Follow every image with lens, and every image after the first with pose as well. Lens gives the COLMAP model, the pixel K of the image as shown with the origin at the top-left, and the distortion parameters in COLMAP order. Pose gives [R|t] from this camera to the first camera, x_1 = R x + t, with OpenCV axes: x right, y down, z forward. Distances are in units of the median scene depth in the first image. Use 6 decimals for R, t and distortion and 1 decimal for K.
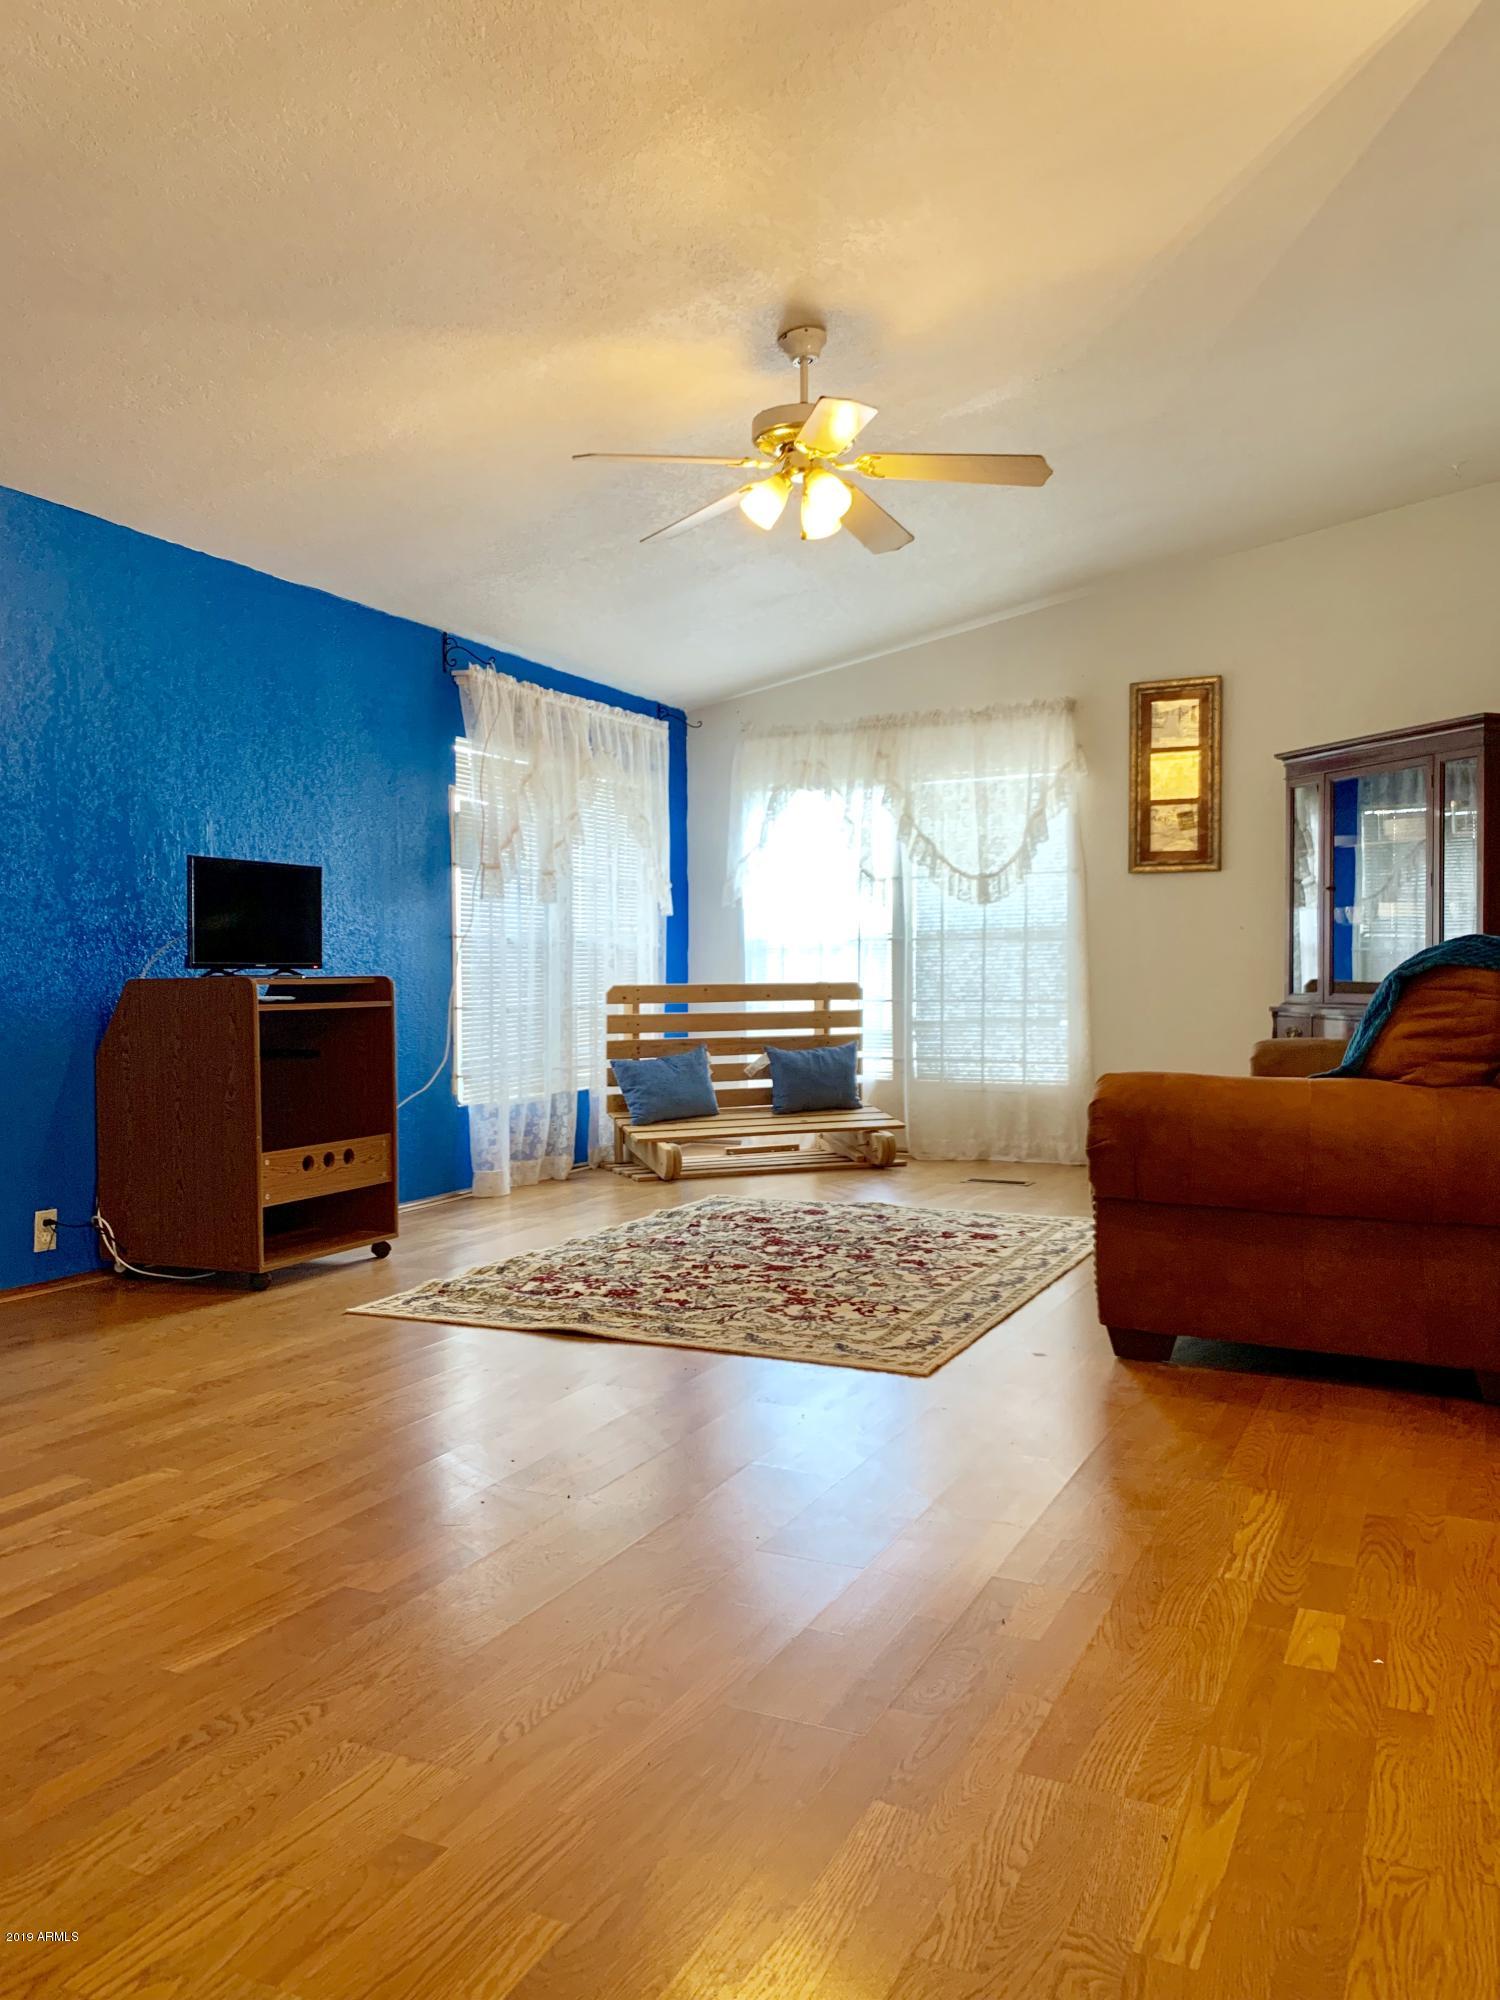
lens RADIAL K [[1512.2, 0, 750.0], [0, 1512.2, 1000.0], [0, 0, 1]] dist [0.130031, -0.301685]
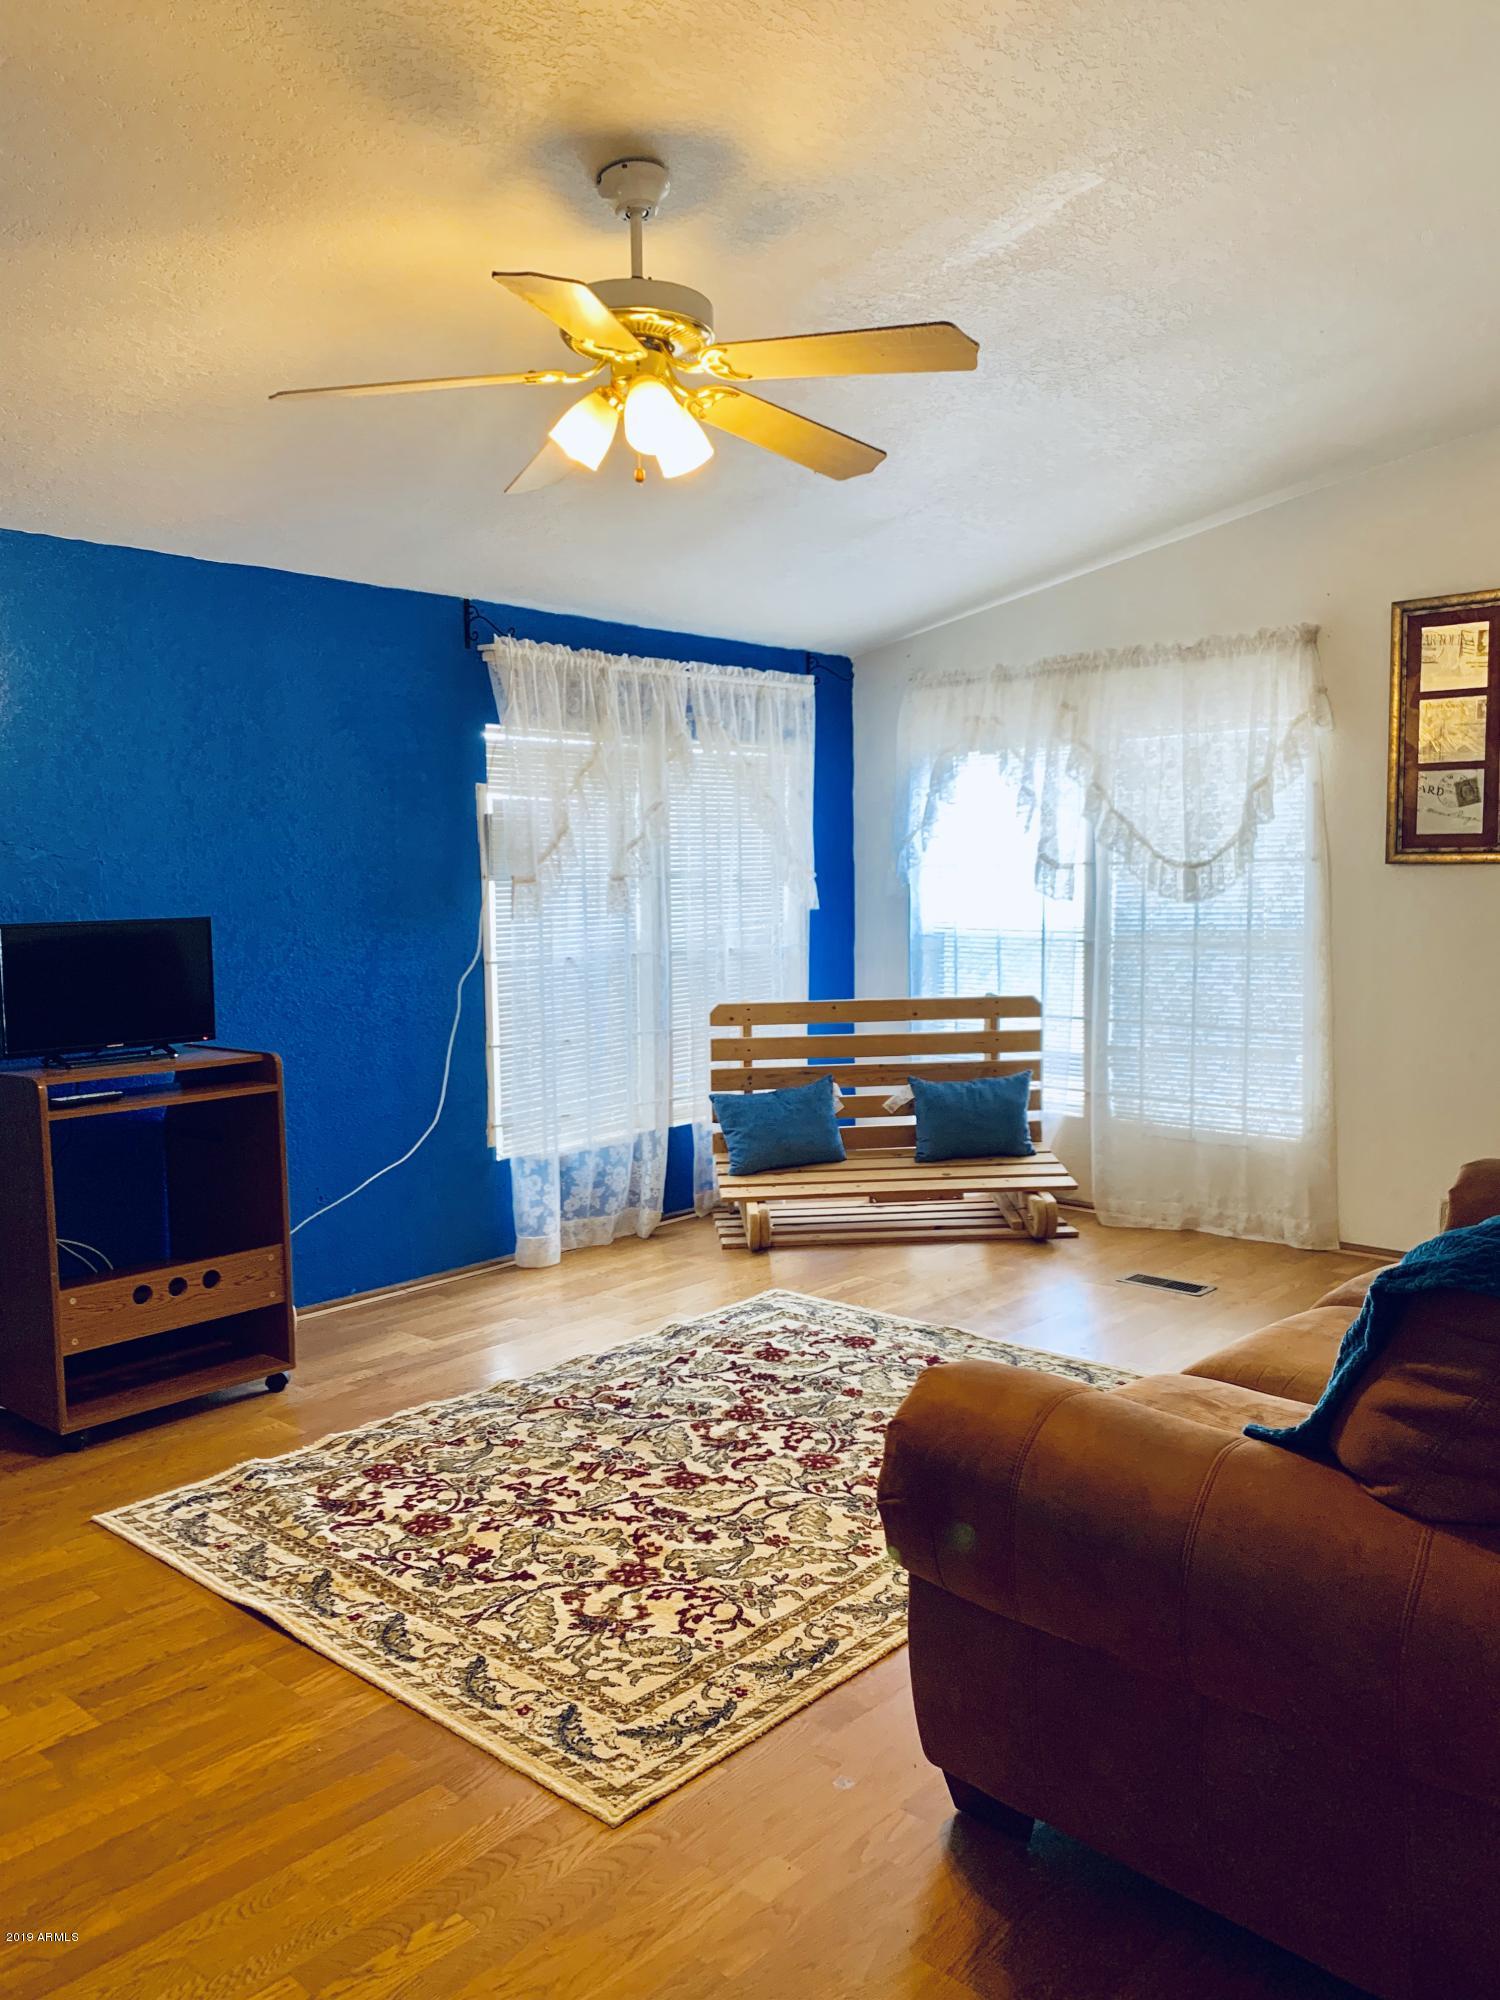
lens RADIAL K [[1512.2, 0, 750.0], [0, 1512.2, 1000.0], [0, 0, 1]] dist [0.130031, -0.301685]
pose [[0.957734, 0.015882, -0.287218, 0.166061], [0.003908, 0.997664, 0.068199, -0.068361], [0.287630, -0.066439, 0.955434, 0.201819]]
